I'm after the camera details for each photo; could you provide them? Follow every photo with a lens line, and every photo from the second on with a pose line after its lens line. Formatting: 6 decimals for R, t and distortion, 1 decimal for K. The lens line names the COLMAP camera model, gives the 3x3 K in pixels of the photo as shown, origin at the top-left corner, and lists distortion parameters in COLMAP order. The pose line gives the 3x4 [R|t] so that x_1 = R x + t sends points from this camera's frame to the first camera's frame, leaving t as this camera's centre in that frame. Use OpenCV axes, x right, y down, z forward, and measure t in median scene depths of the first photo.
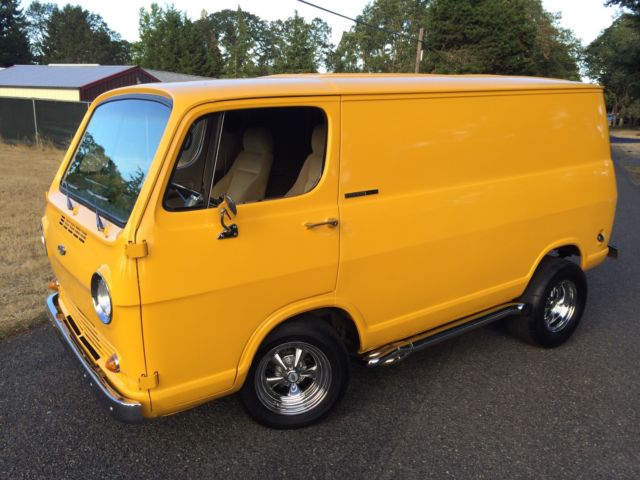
lens RADIAL K [[540.1, 0, 320.0], [0, 540.1, 240.0], [0, 0, 1]] dist [0.017471, -0.000343]
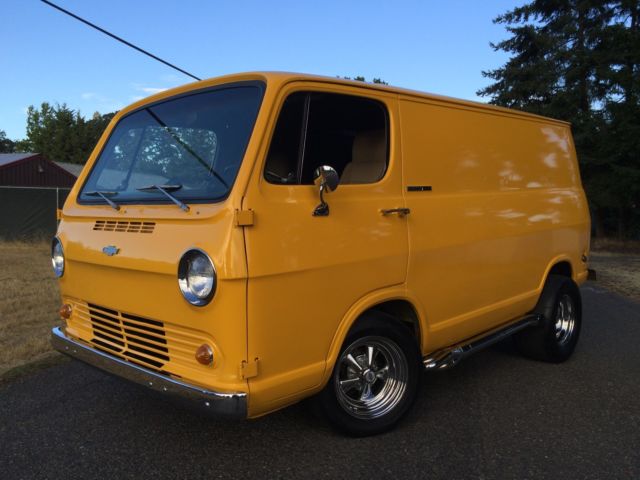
lens RADIAL K [[540.1, 0, 320.0], [0, 540.1, 240.0], [0, 0, 1]] dist [0.017471, -0.000343]
pose [[0.982809, -0.023292, 0.183152, -0.299586], [0.054317, 0.984585, -0.166258, 0.170713], [-0.176457, 0.173348, 0.968924, 0.063855]]
